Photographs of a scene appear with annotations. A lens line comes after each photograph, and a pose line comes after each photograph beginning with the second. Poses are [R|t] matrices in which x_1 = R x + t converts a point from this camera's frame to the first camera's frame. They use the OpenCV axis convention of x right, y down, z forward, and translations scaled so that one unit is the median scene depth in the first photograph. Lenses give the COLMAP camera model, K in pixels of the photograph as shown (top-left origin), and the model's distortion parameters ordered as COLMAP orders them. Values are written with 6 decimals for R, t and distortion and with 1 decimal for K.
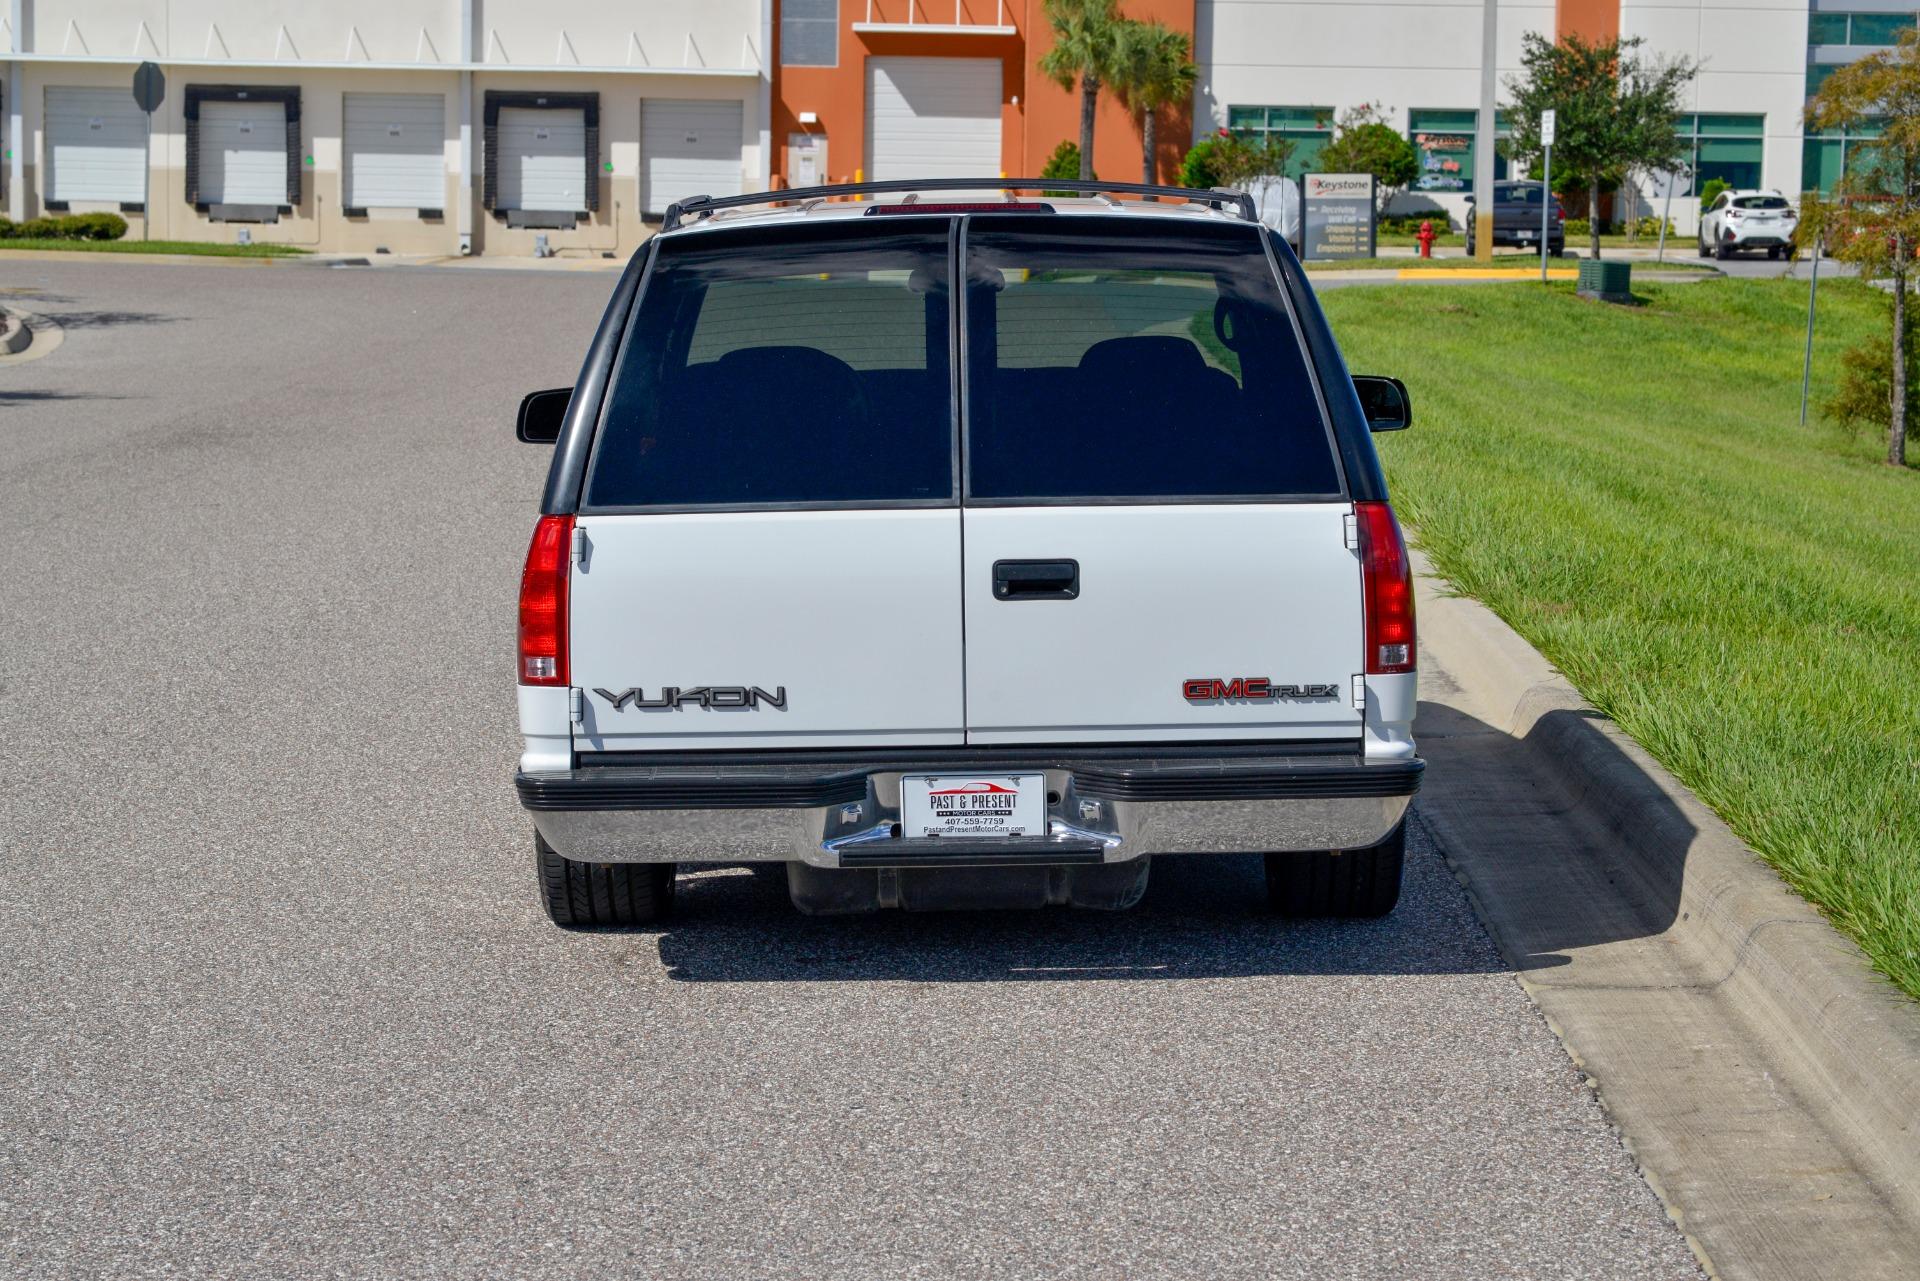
lens RADIAL K [[4590.0, 0, 966.1], [0, 4590.0, 607.4], [0, 0, 1]] dist [0.054728, 0.296916]
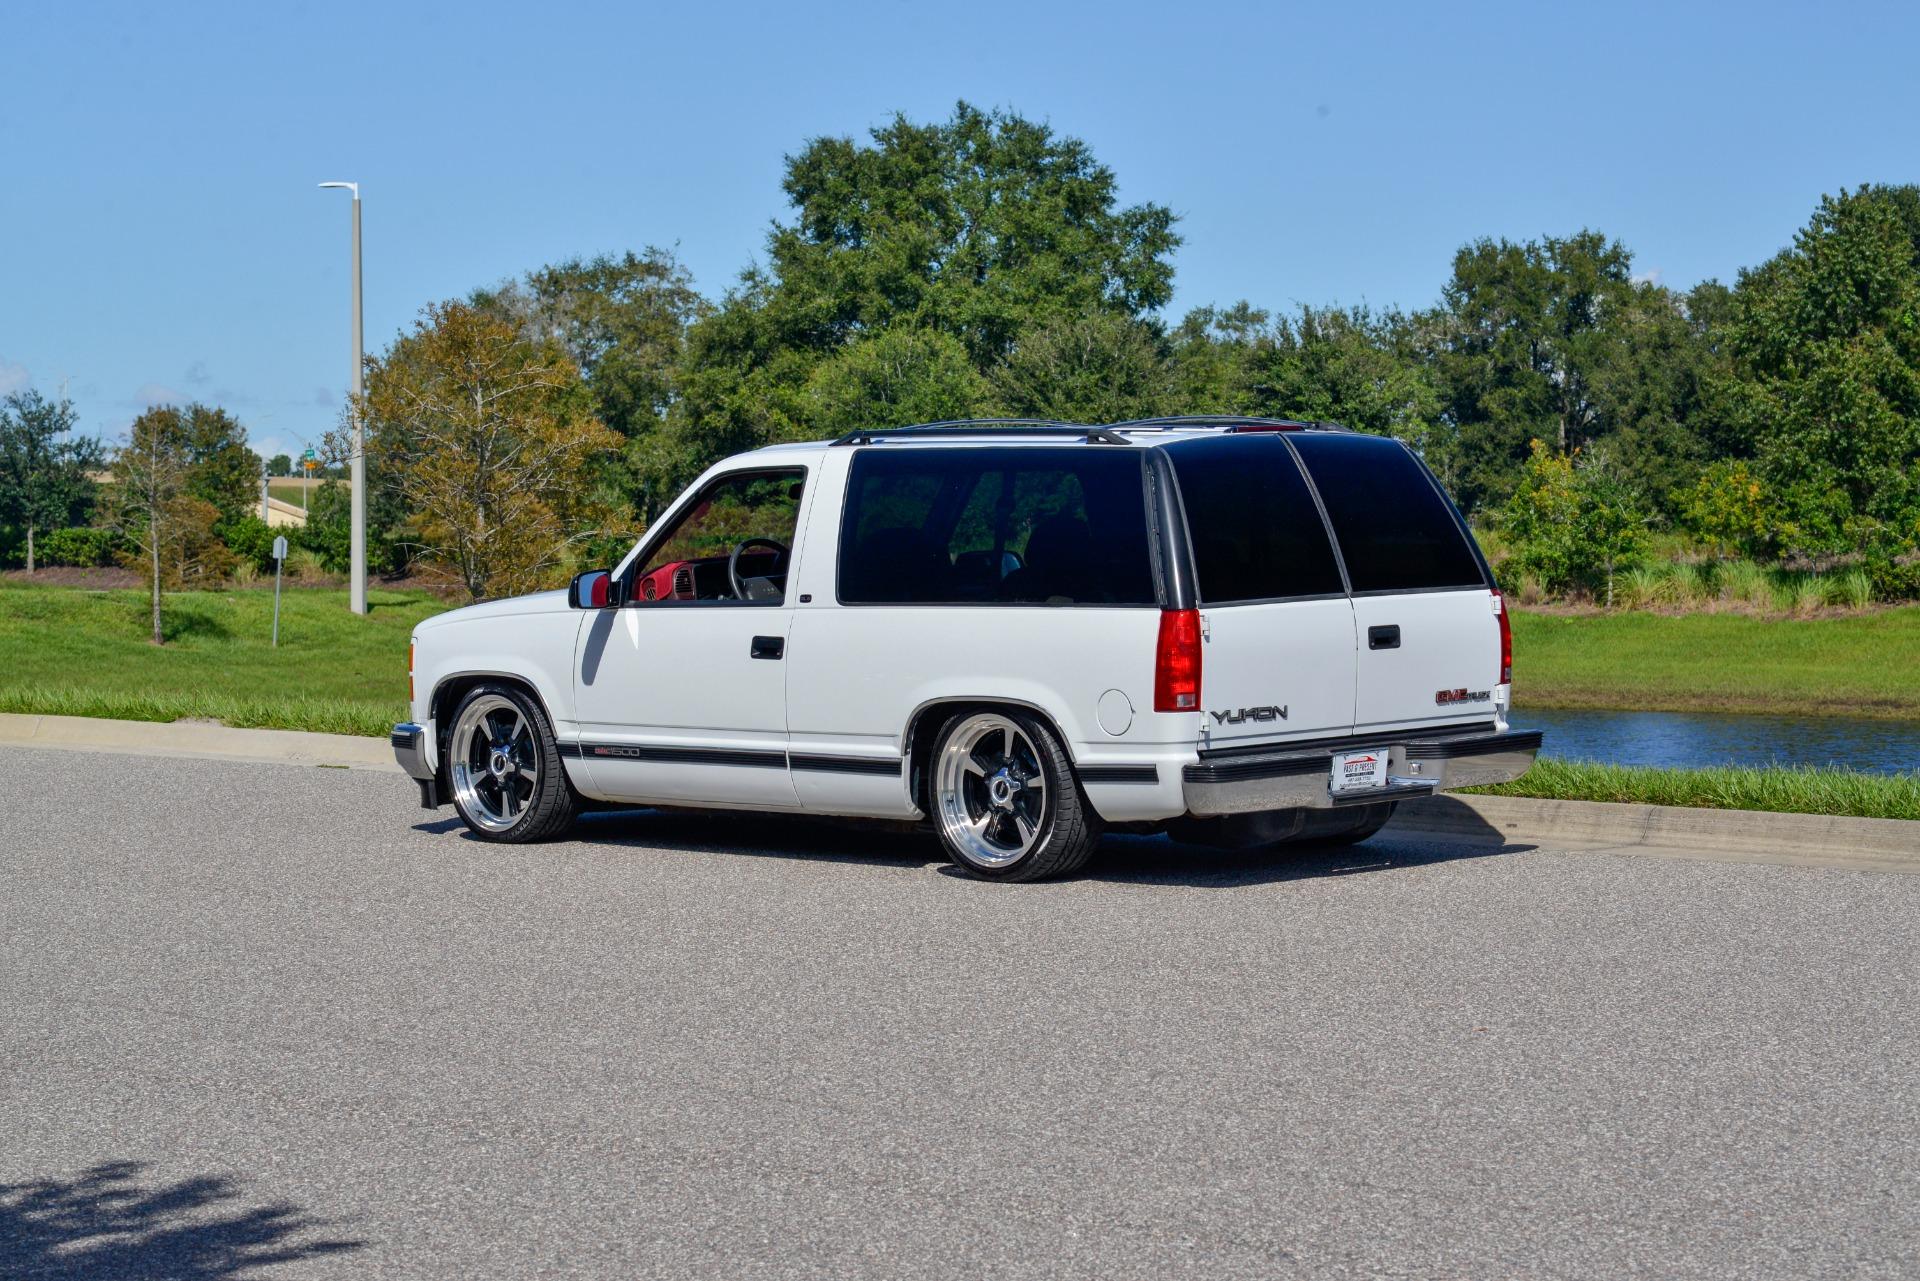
lens RADIAL K [[4590.0, 0, 966.1], [0, 4590.0, 607.4], [0, 0, 1]] dist [0.054728, 0.296916]
pose [[0.705236, -0.028102, 0.708416, -1.047377], [0.080023, 0.995984, -0.040154, 0.031444], [-0.704442, 0.085008, 0.704652, -0.094864]]
